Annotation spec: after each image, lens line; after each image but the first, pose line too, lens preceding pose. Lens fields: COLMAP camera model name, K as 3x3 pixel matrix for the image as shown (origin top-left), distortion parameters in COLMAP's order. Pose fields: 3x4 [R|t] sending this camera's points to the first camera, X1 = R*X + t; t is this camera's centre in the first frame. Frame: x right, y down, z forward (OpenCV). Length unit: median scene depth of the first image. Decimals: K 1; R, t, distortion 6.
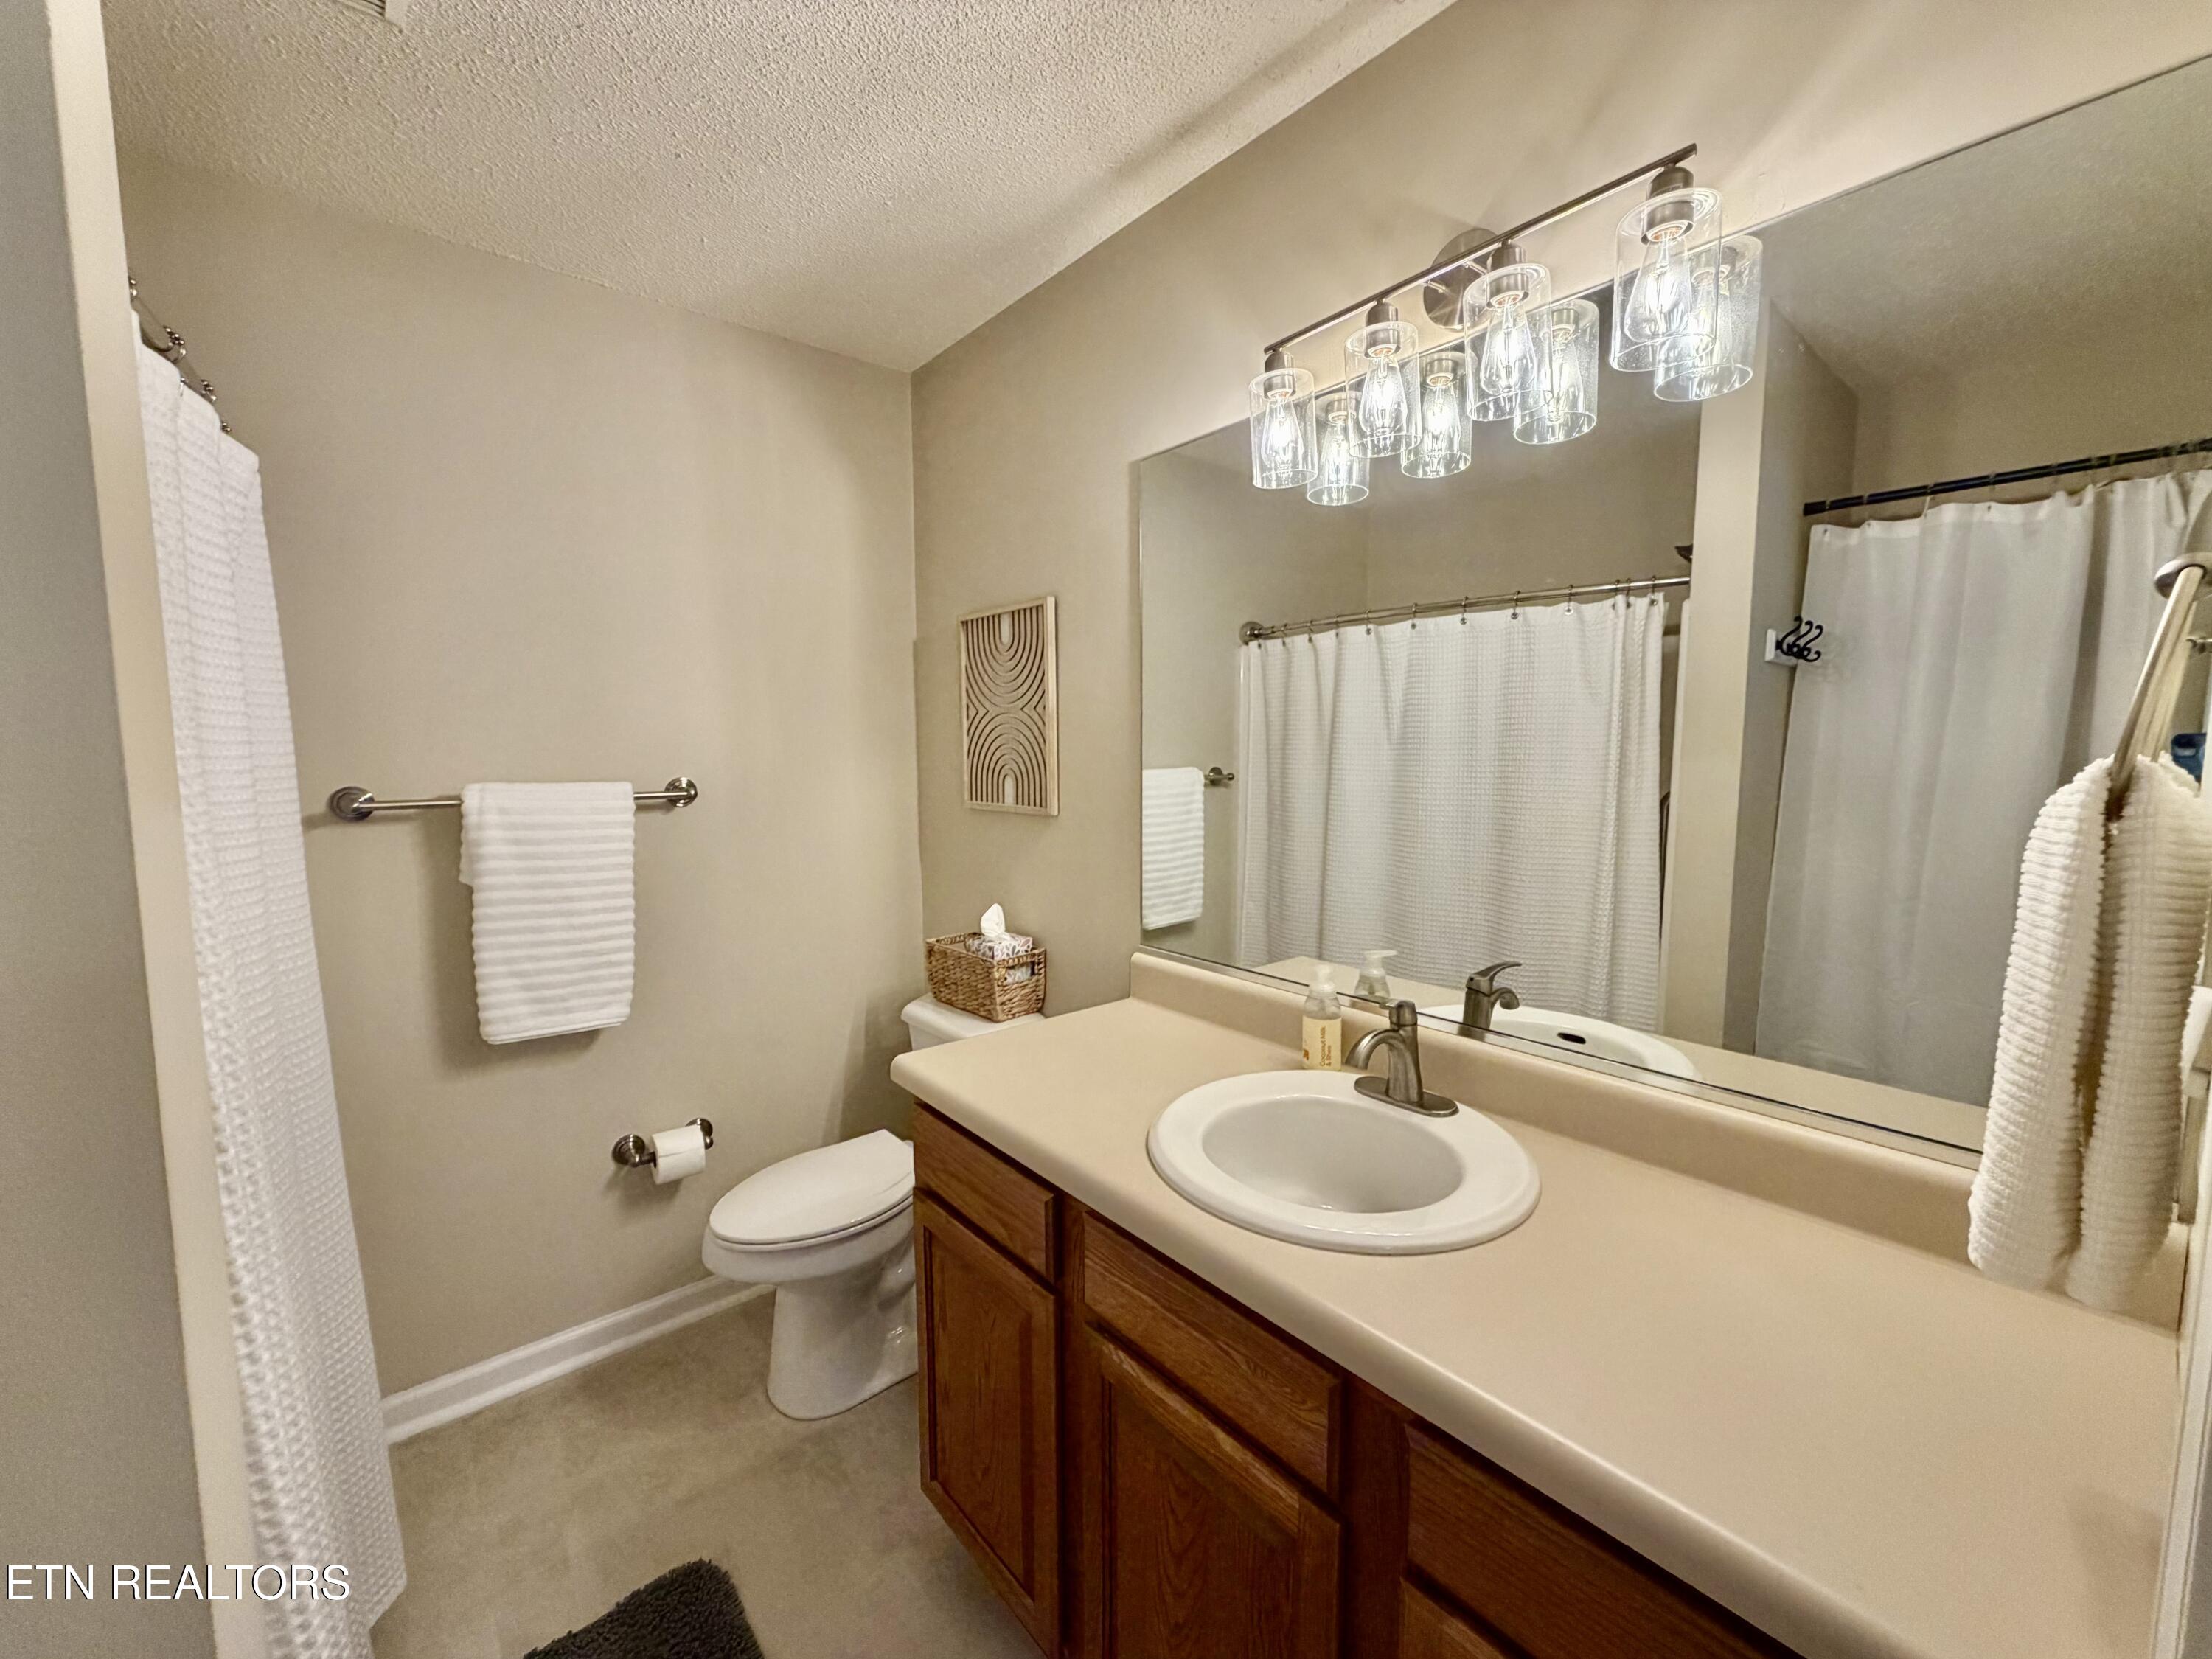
lens RADIAL K [[878.9, 0, 1099.7], [0, 878.9, 833.7], [0, 0, 1]] dist [-0.000074, 0.000443]
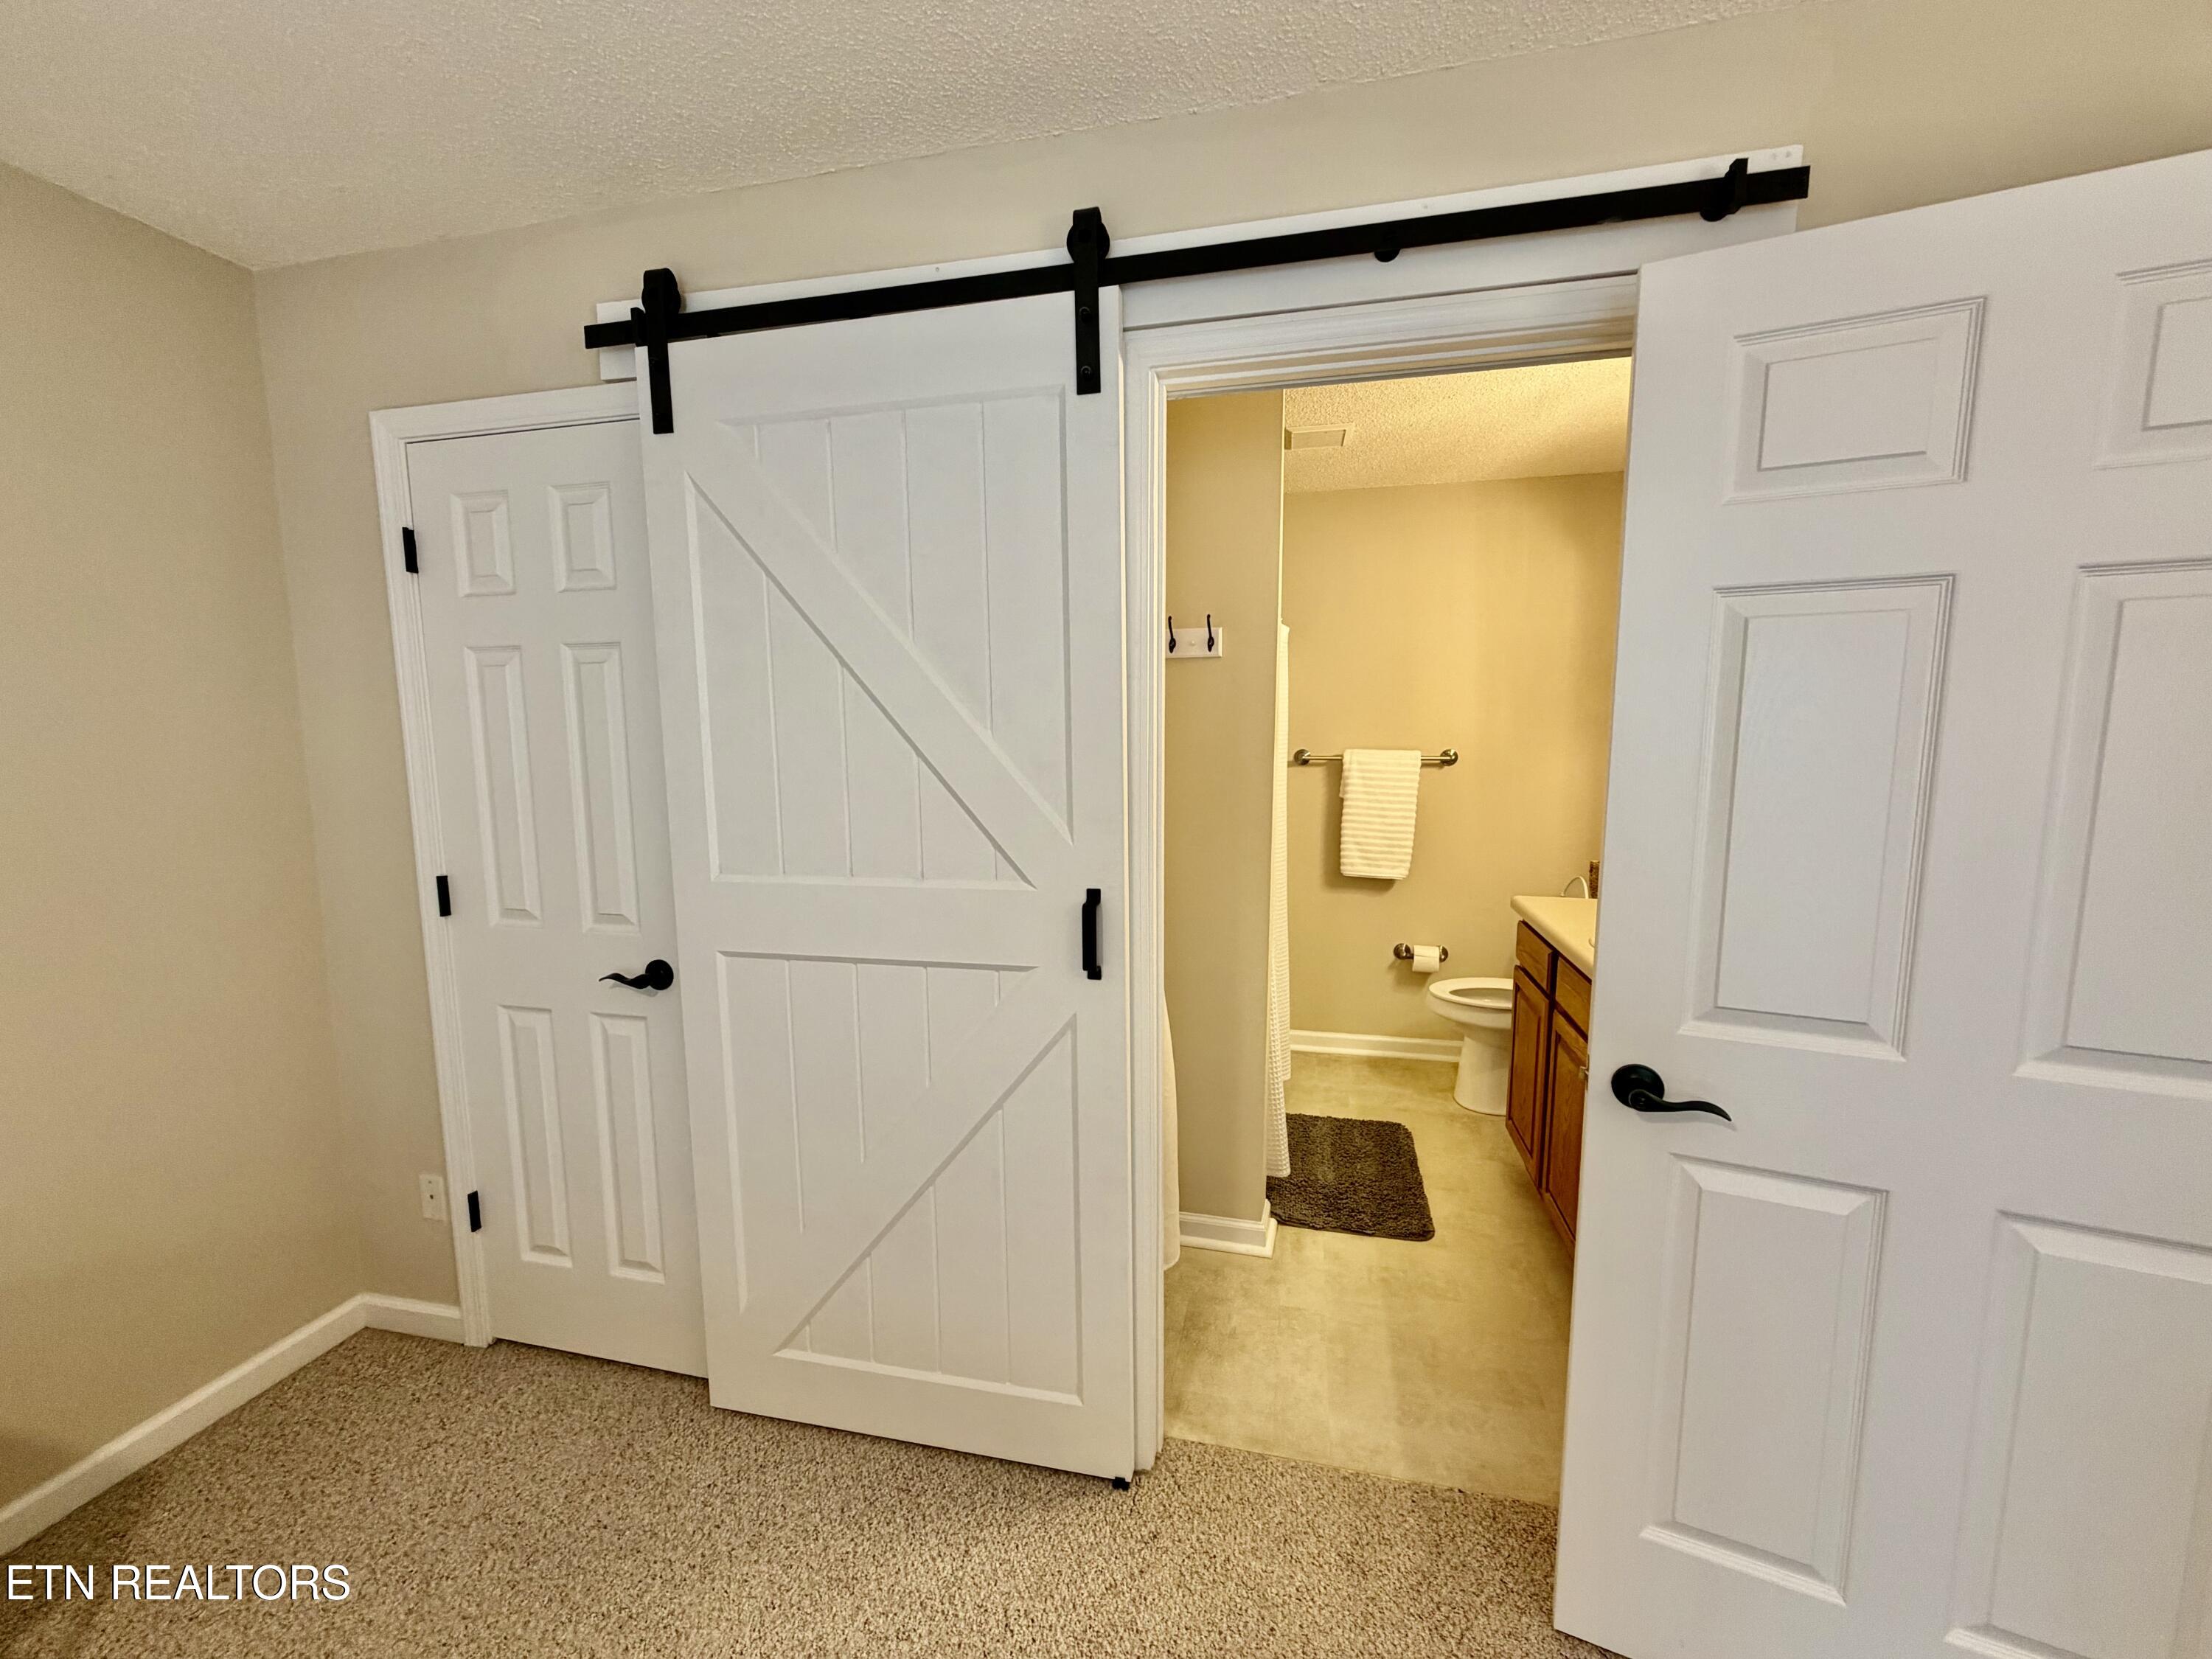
lens RADIAL K [[878.9, 0, 1099.7], [0, 878.9, 833.7], [0, 0, 1]] dist [-0.000074, 0.000443]
pose [[0.603444, 0.097083, -0.791474, 0.556967], [-0.079459, 0.994942, 0.061458, 0.056174], [0.793437, 0.025803, 0.608106, -0.678605]]
